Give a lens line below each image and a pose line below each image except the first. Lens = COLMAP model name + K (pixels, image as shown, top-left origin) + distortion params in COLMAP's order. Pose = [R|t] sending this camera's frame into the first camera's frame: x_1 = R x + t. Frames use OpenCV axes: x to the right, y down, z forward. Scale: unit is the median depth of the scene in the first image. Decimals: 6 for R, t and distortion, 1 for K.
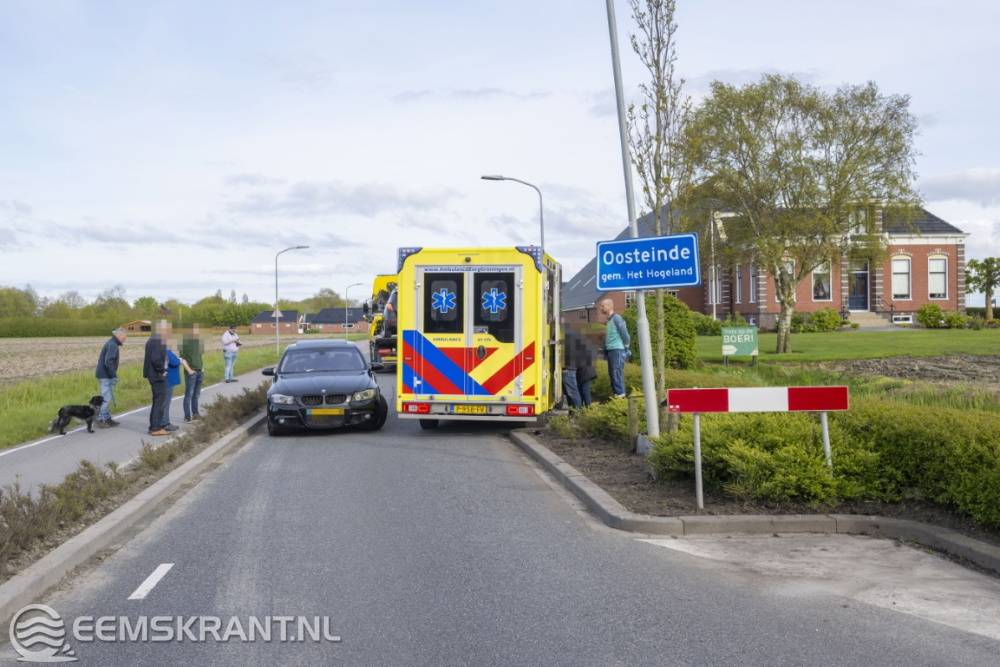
lens RADIAL K [[898.3, 0, 500.0], [0, 898.3, 333.5], [0, 0, 1]] dist [0.000914, 0.001701]
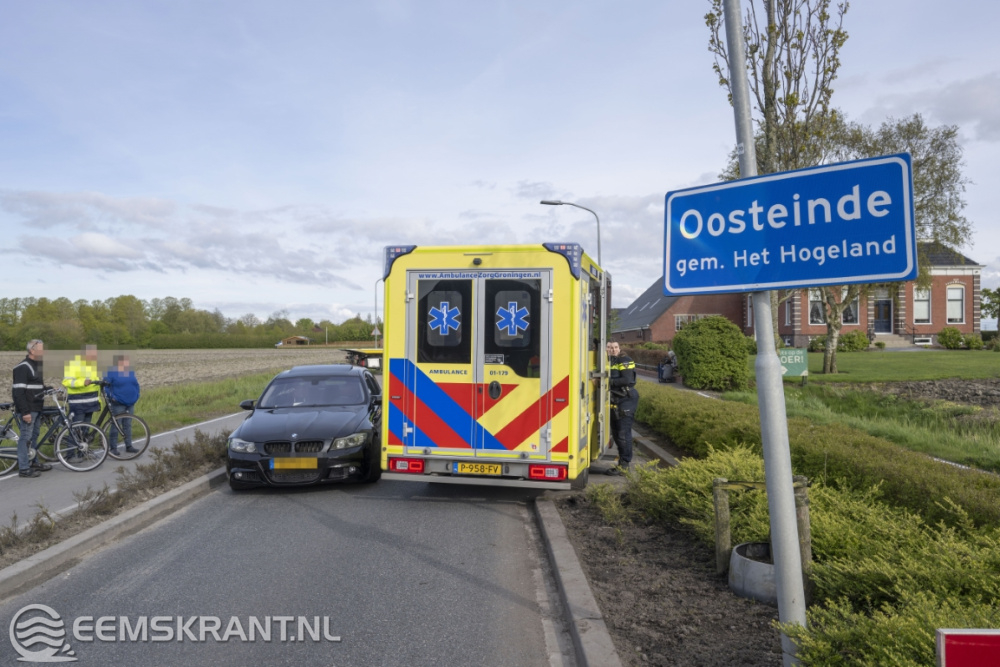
lens RADIAL K [[752.0, 0, 522.5], [0, 752.0, 337.3], [0, 0, 1]] dist [-0.000895, -0.000593]
pose [[0.998078, 0.007769, -0.061488, 0.037678], [-0.008771, 0.999833, -0.016052, -0.011838], [0.061353, 0.016560, 0.997979, 0.393623]]
